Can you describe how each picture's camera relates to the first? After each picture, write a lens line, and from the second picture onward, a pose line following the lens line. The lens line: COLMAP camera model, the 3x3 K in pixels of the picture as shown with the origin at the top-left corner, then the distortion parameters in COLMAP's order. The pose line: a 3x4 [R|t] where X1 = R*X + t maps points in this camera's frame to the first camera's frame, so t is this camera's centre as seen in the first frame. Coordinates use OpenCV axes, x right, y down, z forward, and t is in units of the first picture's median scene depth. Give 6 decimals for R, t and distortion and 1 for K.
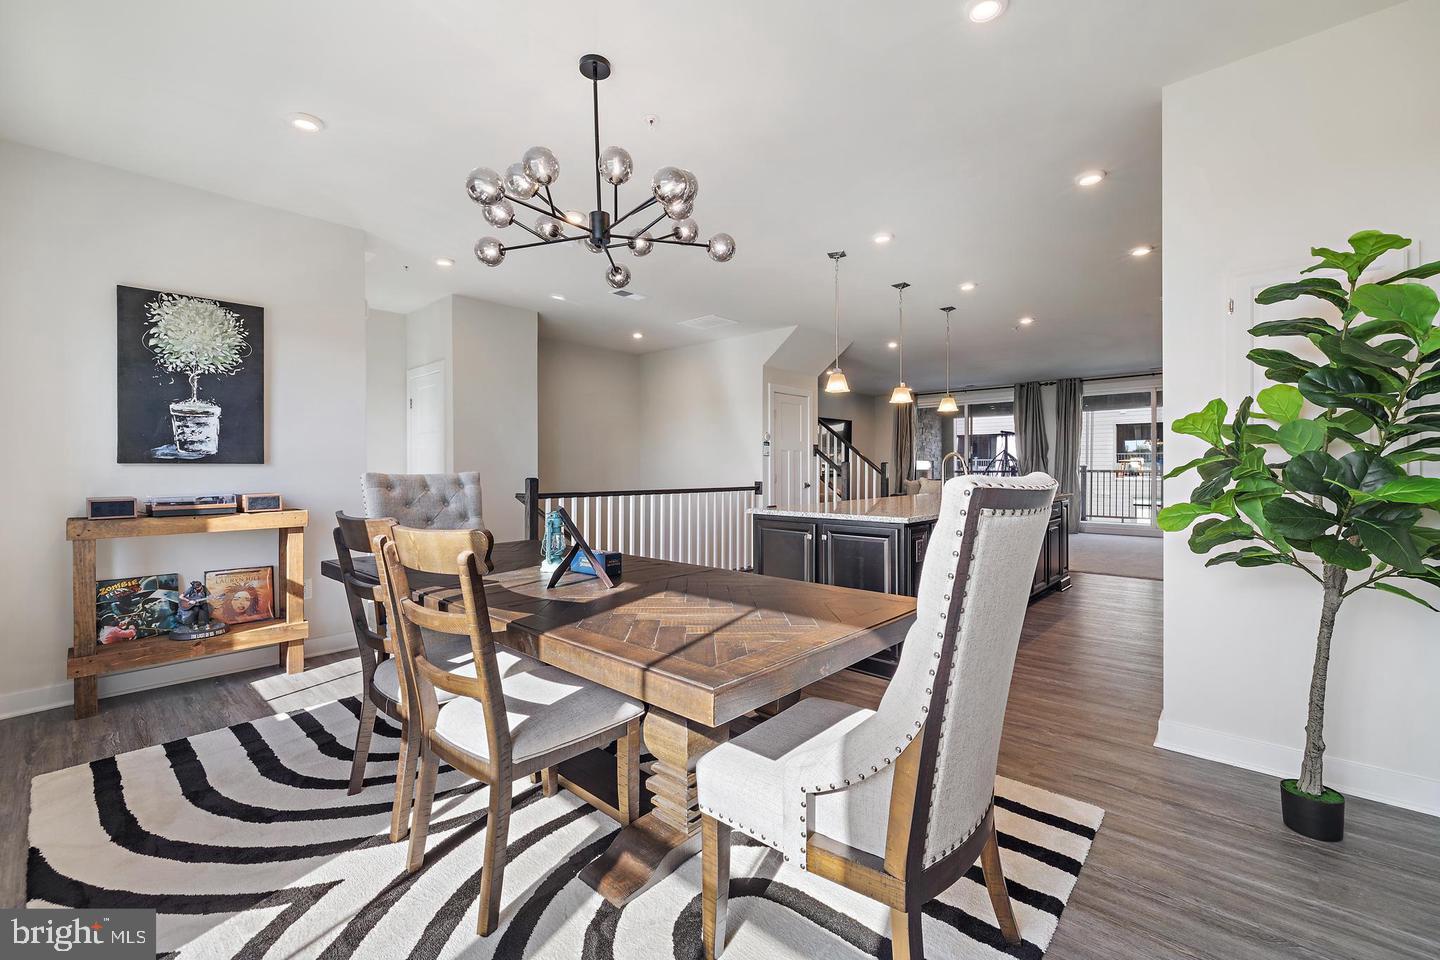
lens RADIAL K [[605.6, 0, 718.1], [0, 605.6, 473.9], [0, 0, 1]] dist [0.001994, -0.000415]
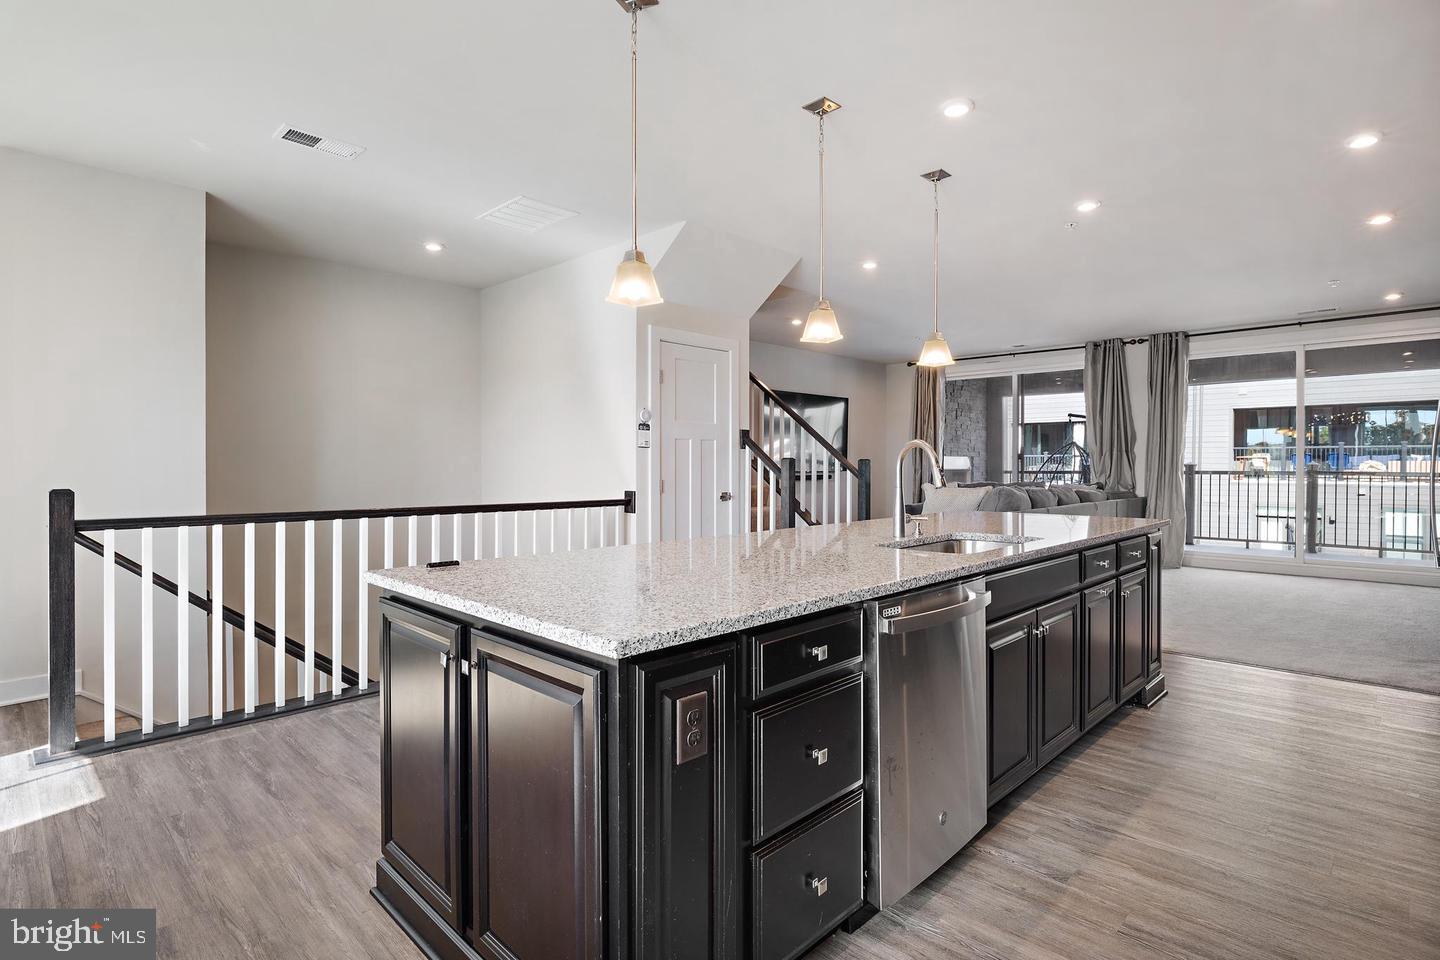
lens RADIAL K [[730.7, 0, 717.6], [0, 730.7, 476.2], [0, 0, 1]] dist [-0.003879, -0.000776]
pose [[0.999538, 0.000652, -0.030394, 0.104886], [-0.000558, 0.999995, 0.003092, -0.002546], [0.030396, -0.003073, 0.999533, 0.175822]]
